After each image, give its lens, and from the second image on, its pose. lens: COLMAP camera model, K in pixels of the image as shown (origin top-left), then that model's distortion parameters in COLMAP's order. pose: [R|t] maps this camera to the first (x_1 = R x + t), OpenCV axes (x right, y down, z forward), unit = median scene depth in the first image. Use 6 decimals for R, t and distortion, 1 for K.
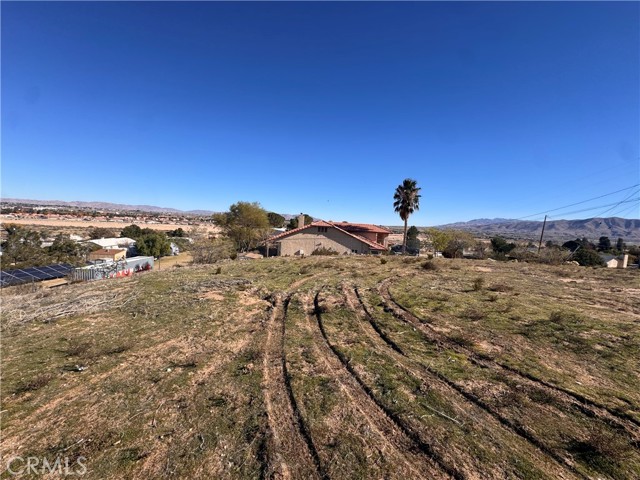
lens RADIAL K [[254.8, 0, 319.6], [0, 254.8, 234.5], [0, 0, 1]] dist [-0.002177, 0.000293]
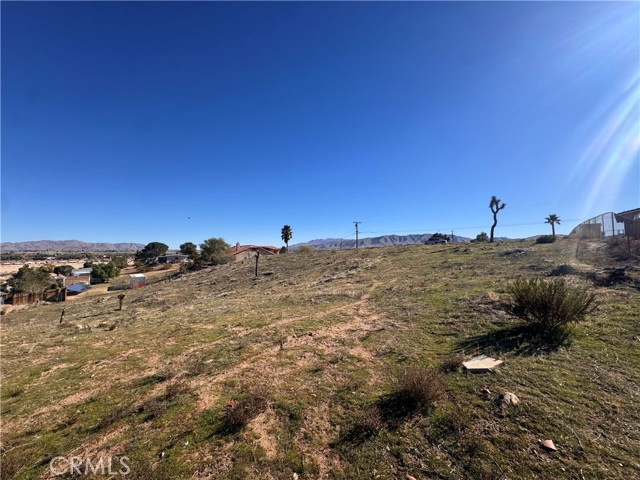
lens RADIAL K [[254.8, 0, 320.0], [0, 254.8, 240.0], [0, 0, 1]] dist [-0.002177, 0.000293]
pose [[0.837975, -0.041165, 0.544154, -0.632135], [0.080216, 0.995611, -0.048212, 0.045692], [-0.539781, 0.084050, 0.837599, -1.030750]]
